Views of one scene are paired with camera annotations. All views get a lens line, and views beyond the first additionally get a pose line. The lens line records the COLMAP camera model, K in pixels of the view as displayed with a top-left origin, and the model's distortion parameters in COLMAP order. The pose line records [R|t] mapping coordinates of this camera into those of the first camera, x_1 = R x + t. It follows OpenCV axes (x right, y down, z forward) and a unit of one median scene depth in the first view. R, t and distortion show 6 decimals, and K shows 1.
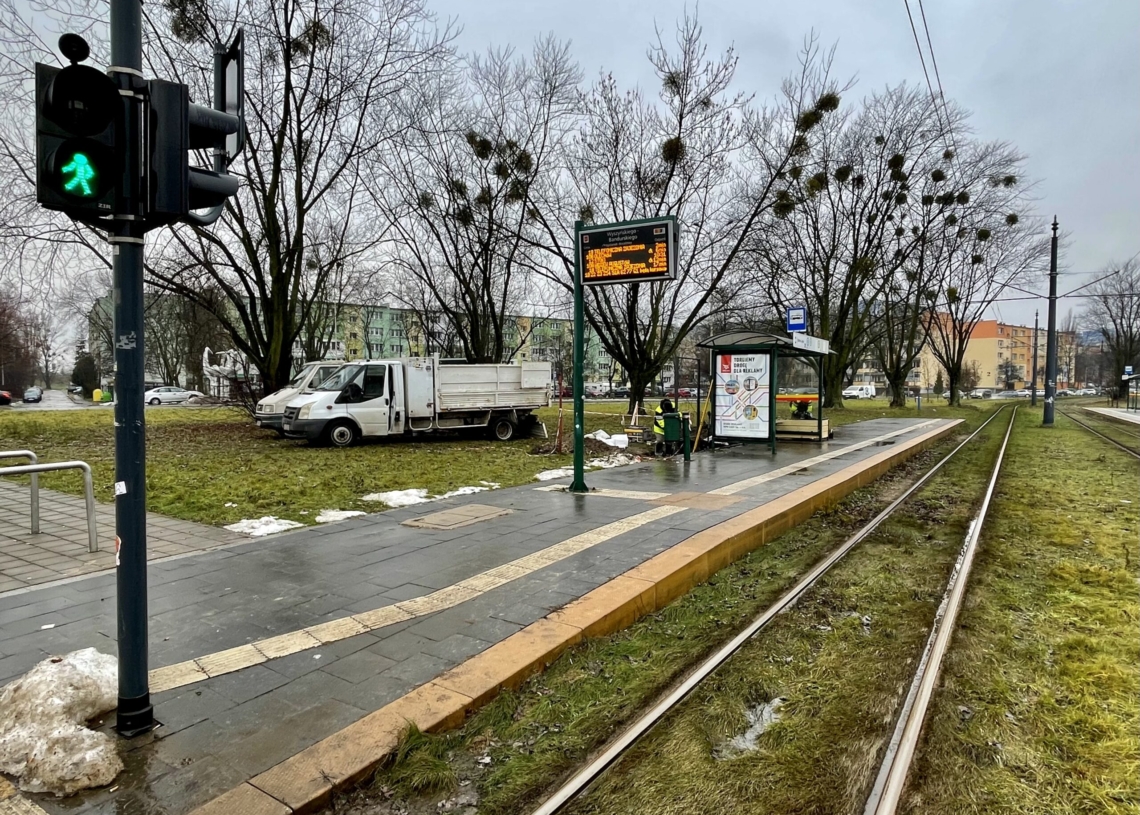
lens RADIAL K [[729.8, 0, 568.0], [0, 729.8, 412.7], [0, 0, 1]] dist [0.001236, -0.000441]
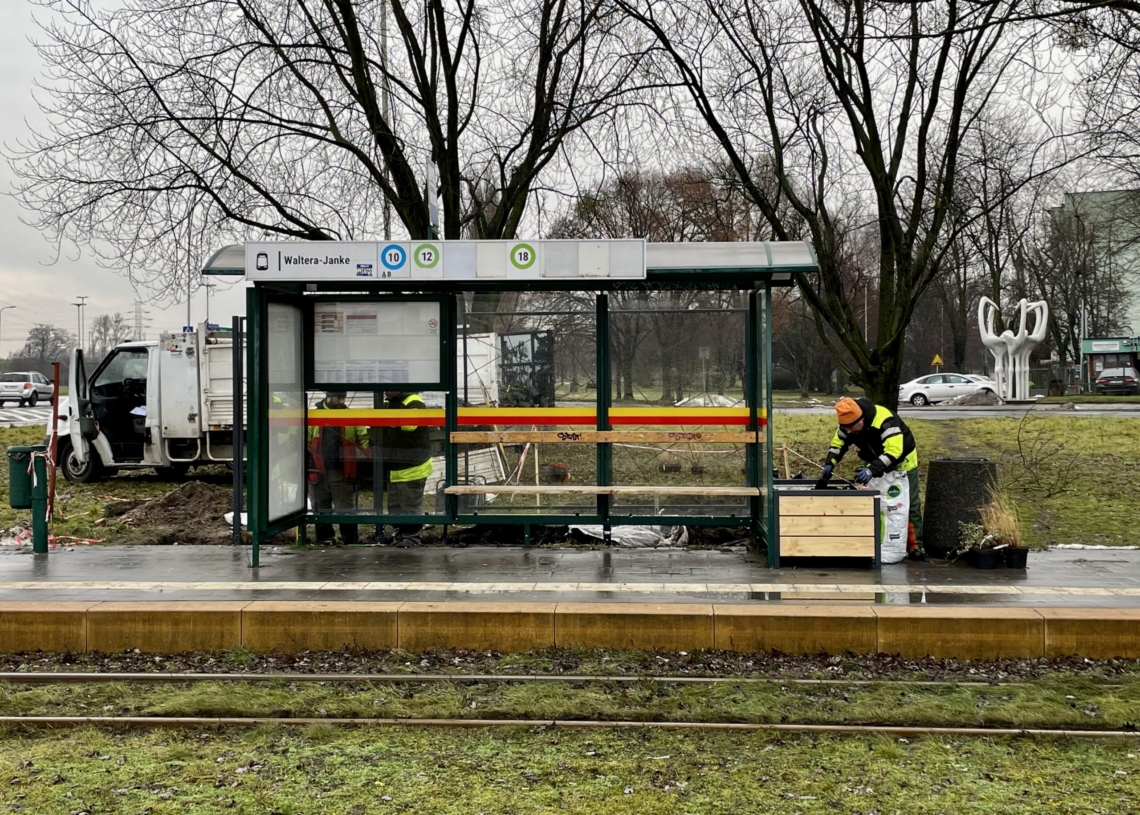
lens RADIAL K [[1492.6, 0, 569.9], [0, 1492.6, 407.2], [0, 0, 1]] dist [0.032605, 0.000000]
pose [[0.484491, 0.014230, -0.874681, 0.946528], [-0.021317, 0.999763, 0.004457, -0.029634], [0.874537, 0.016486, 0.484679, 0.697323]]
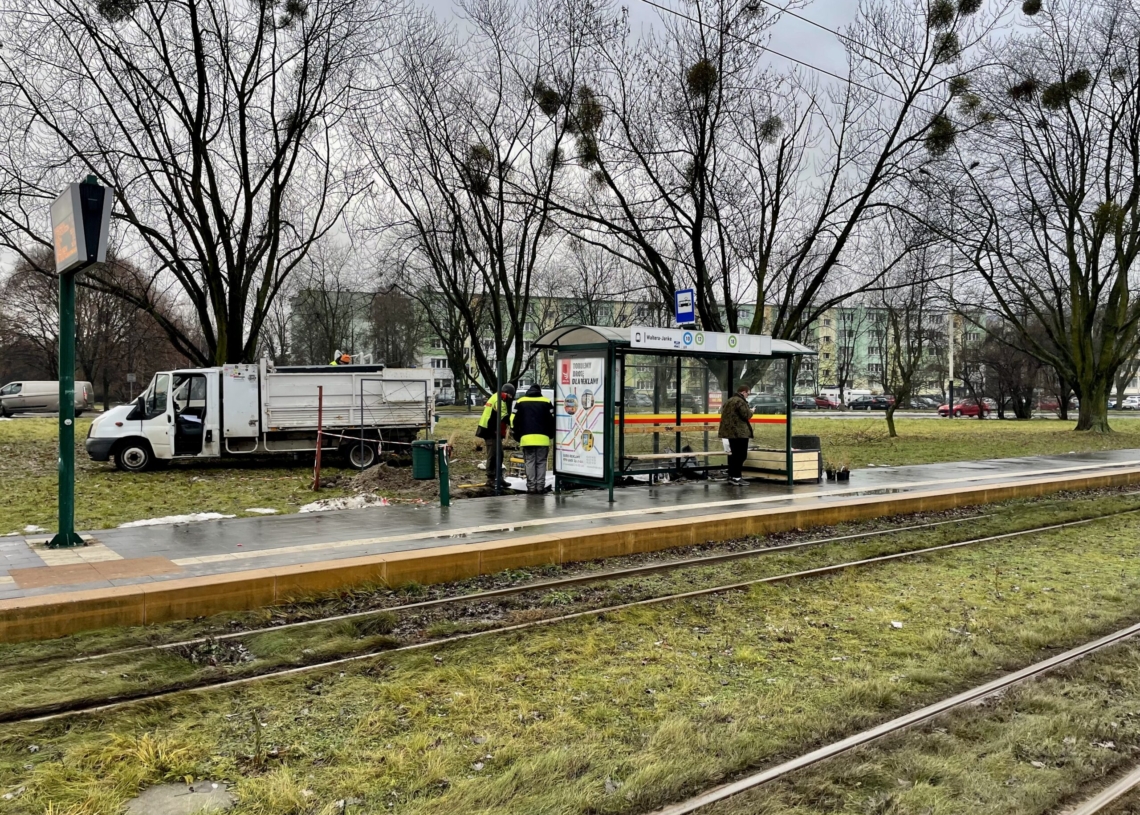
lens RADIAL K [[894.0, 0, 572.0], [0, 894.0, 399.7], [0, 0, 1]] dist [0.034636, 0.004184]
pose [[0.942127, 0.005730, -0.335207, 0.486604], [-0.014905, 0.999581, -0.024806, -0.016621], [0.334924, 0.028367, 0.941818, 0.166654]]
